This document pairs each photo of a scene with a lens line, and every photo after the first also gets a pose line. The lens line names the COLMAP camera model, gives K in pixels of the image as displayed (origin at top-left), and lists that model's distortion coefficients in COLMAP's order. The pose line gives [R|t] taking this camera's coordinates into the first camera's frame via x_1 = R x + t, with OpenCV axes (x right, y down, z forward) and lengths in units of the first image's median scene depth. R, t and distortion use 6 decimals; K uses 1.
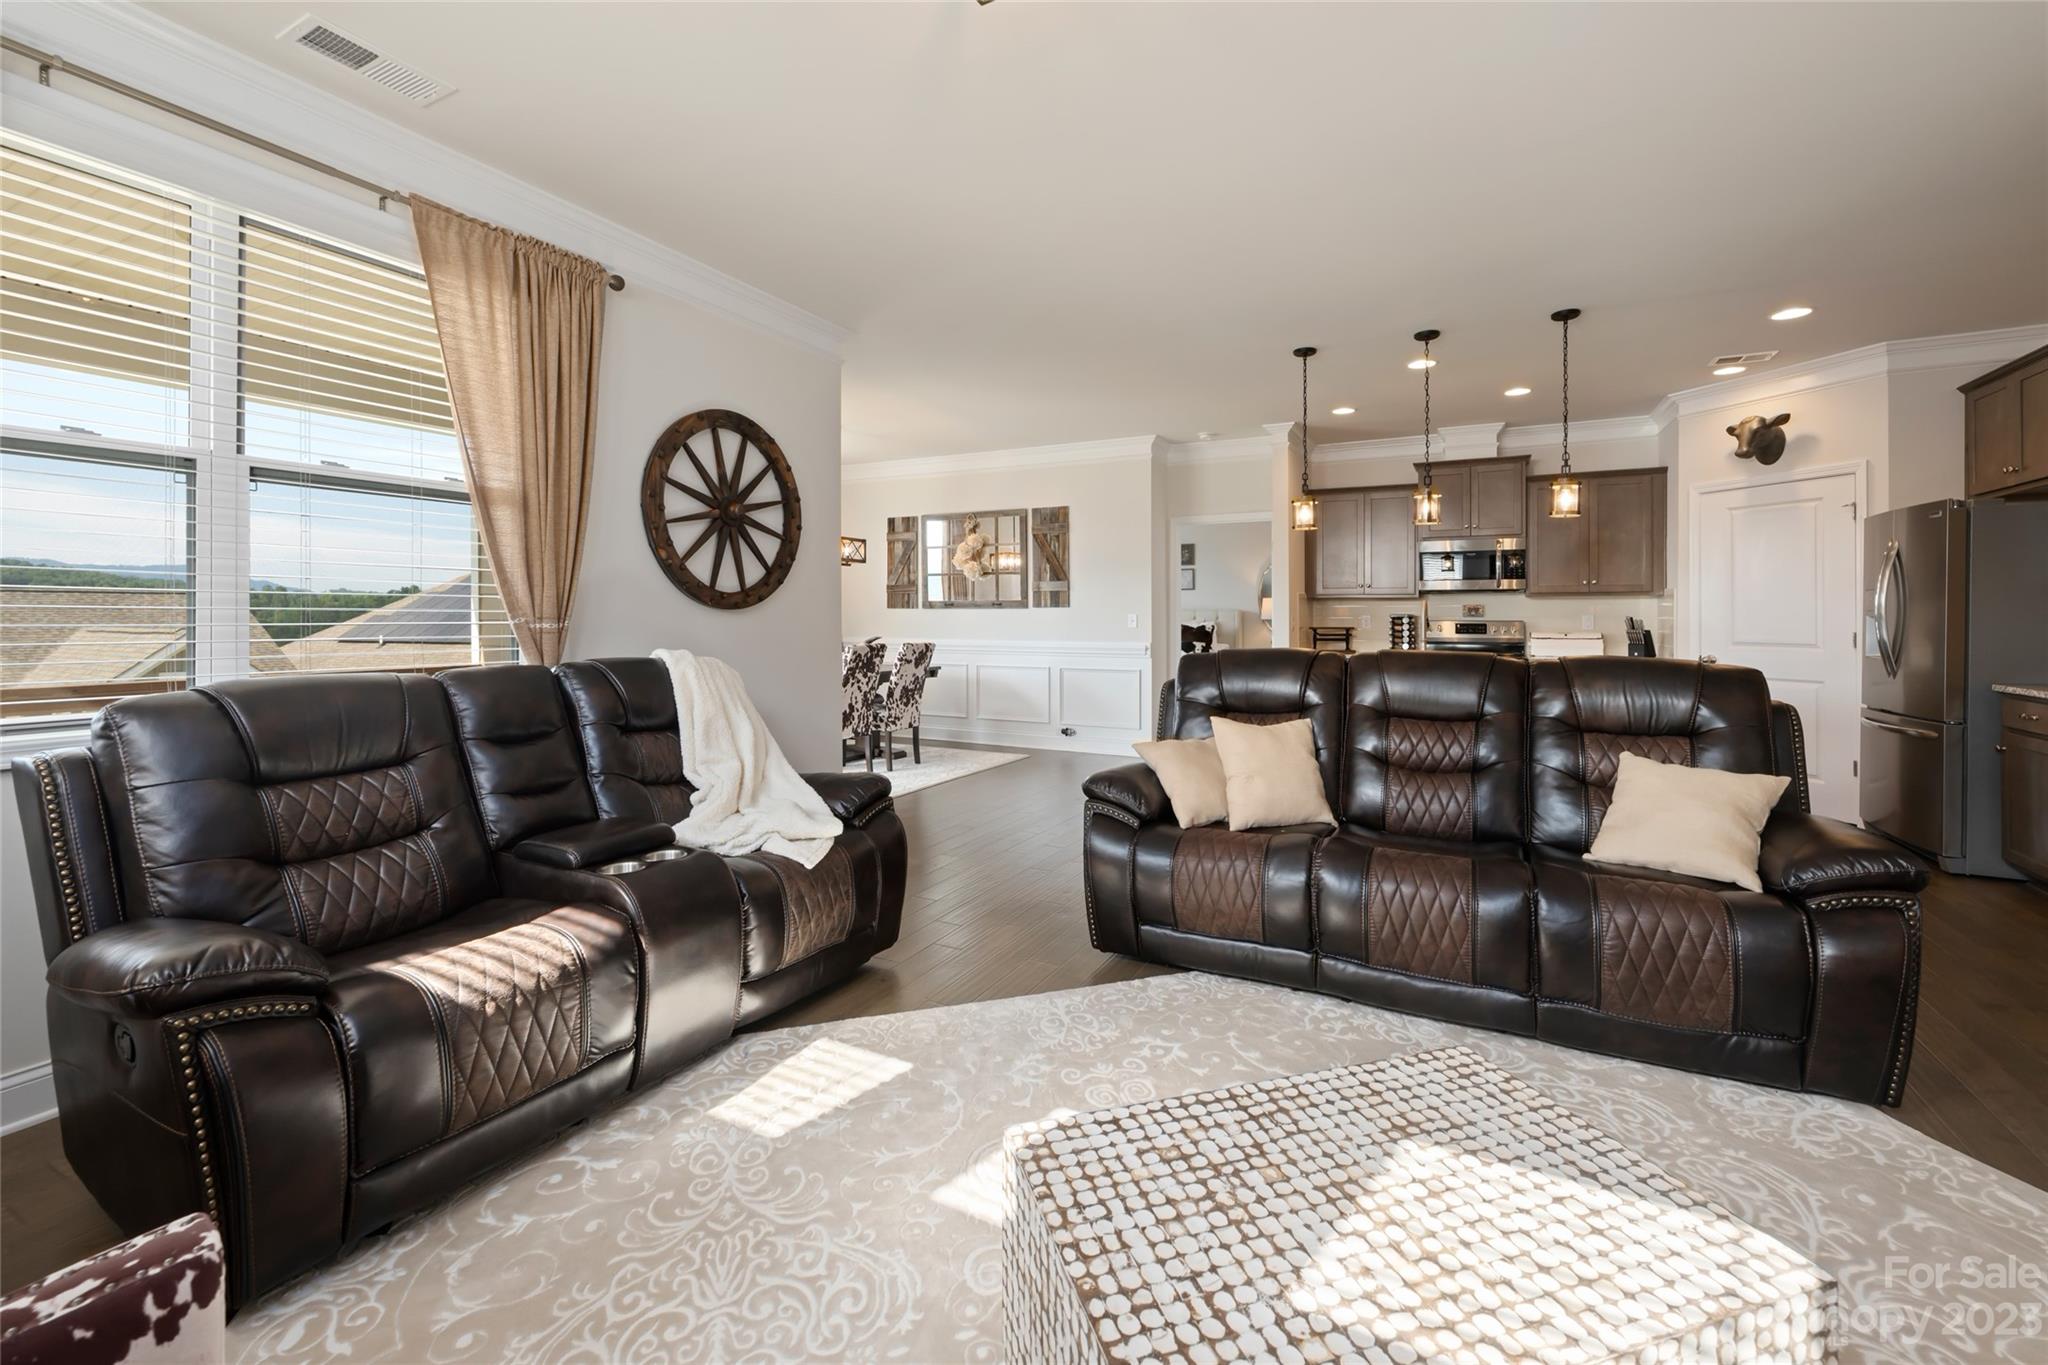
lens RADIAL K [[854.0, 0, 1050.4], [0, 854.0, 619.4], [0, 0, 1]] dist [-0.003559, -0.000130]
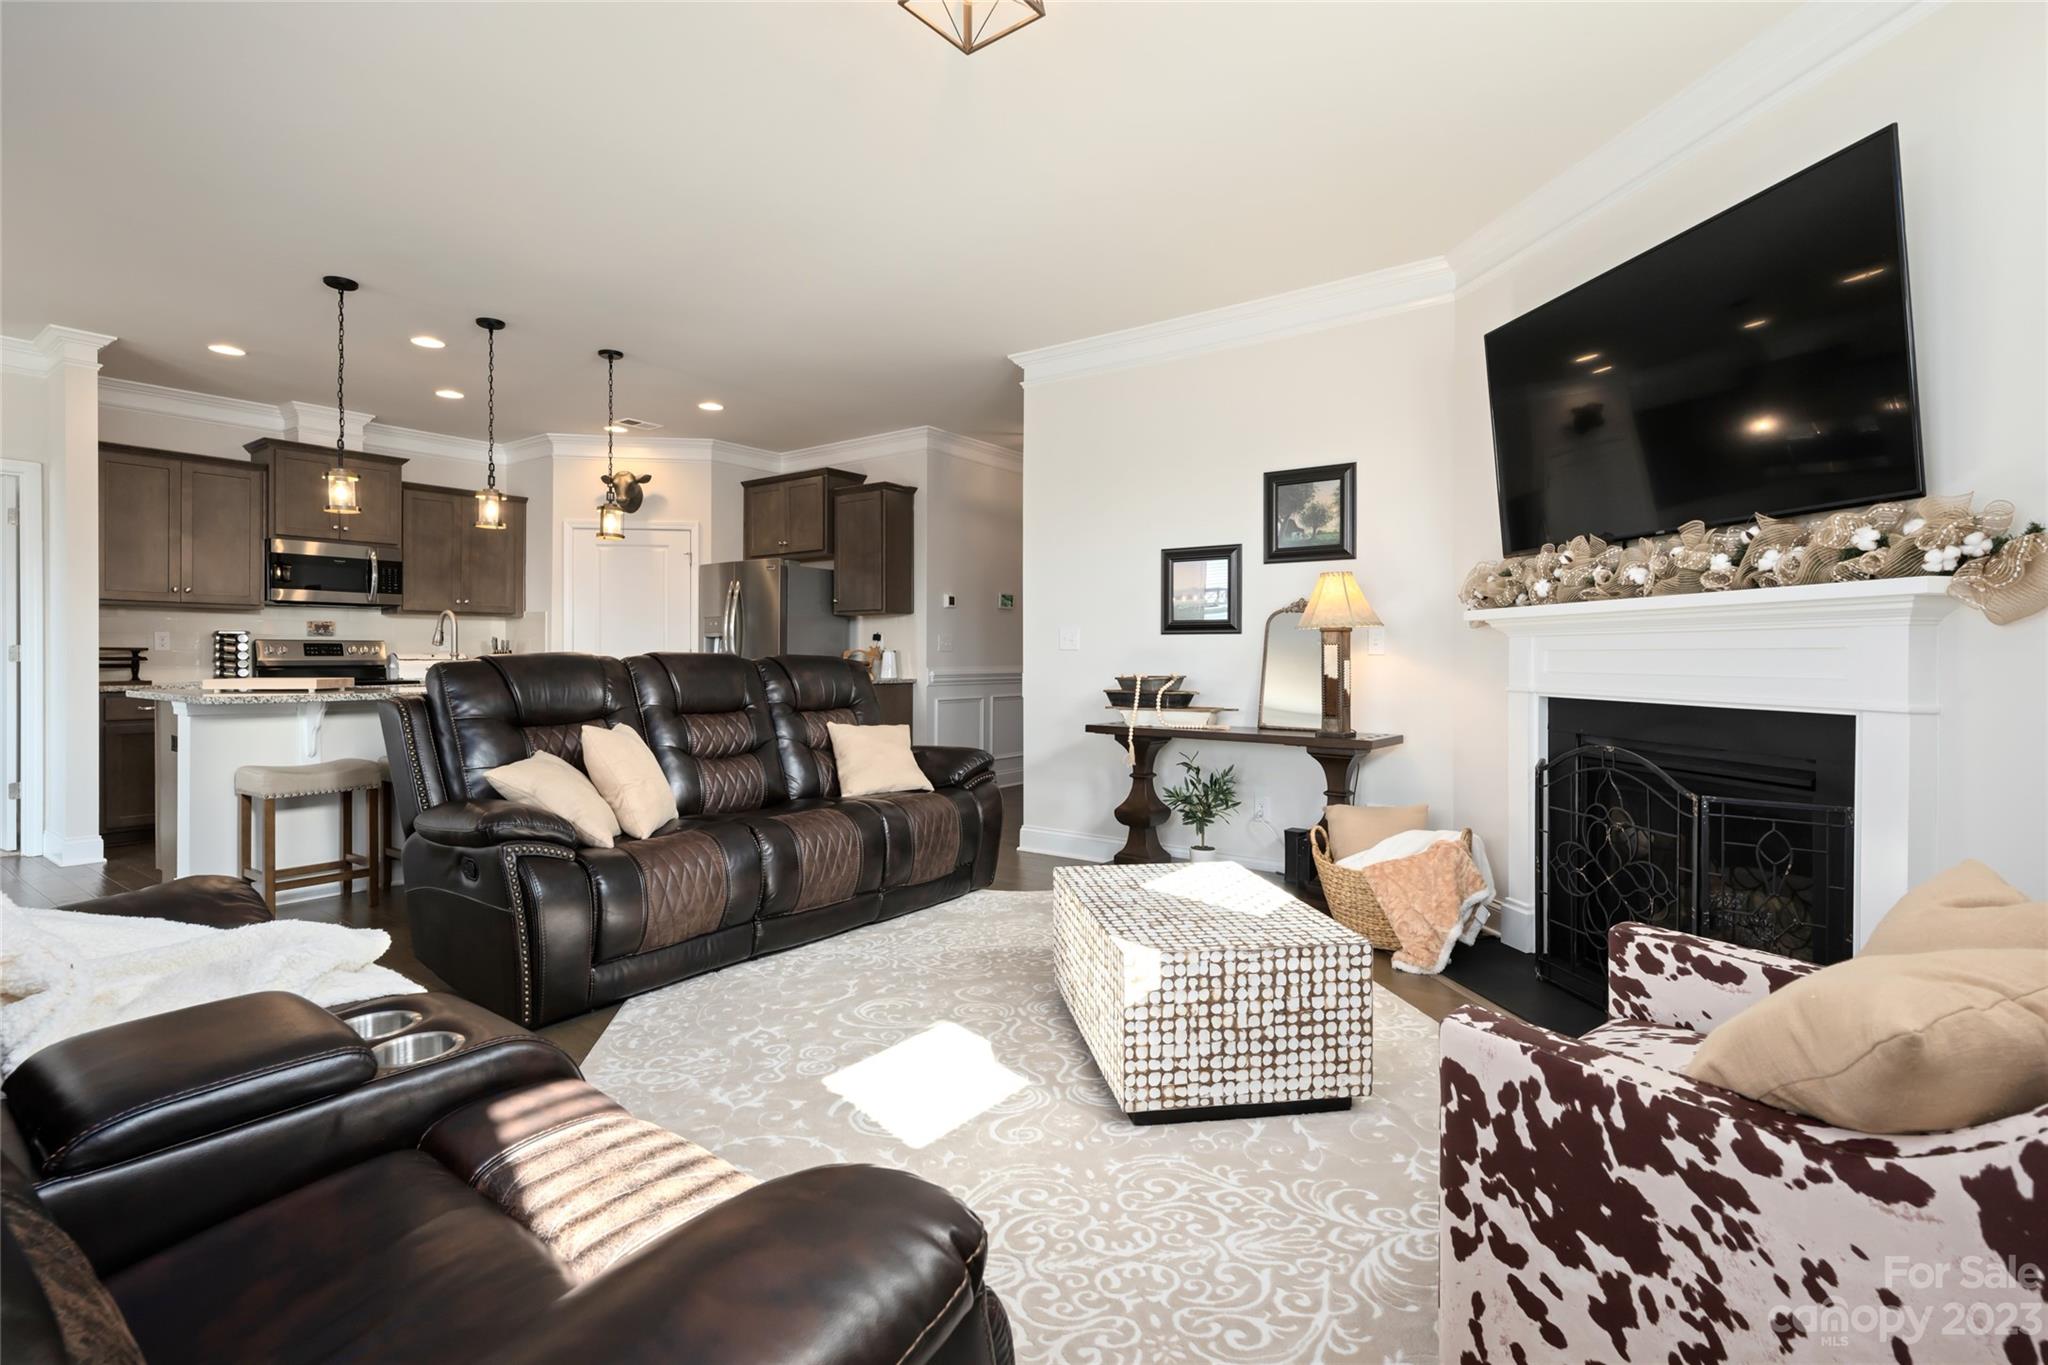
lens RADIAL K [[931.0, 0, 1024.0], [0, 931.0, 661.3], [0, 0, 1]] dist [0.002330, 0.000184]
pose [[0.171782, -0.008474, 0.985099, -0.461681], [0.002893, 0.999963, 0.008097, 0.027029], [-0.985131, 0.001459, 0.171800, 0.256479]]
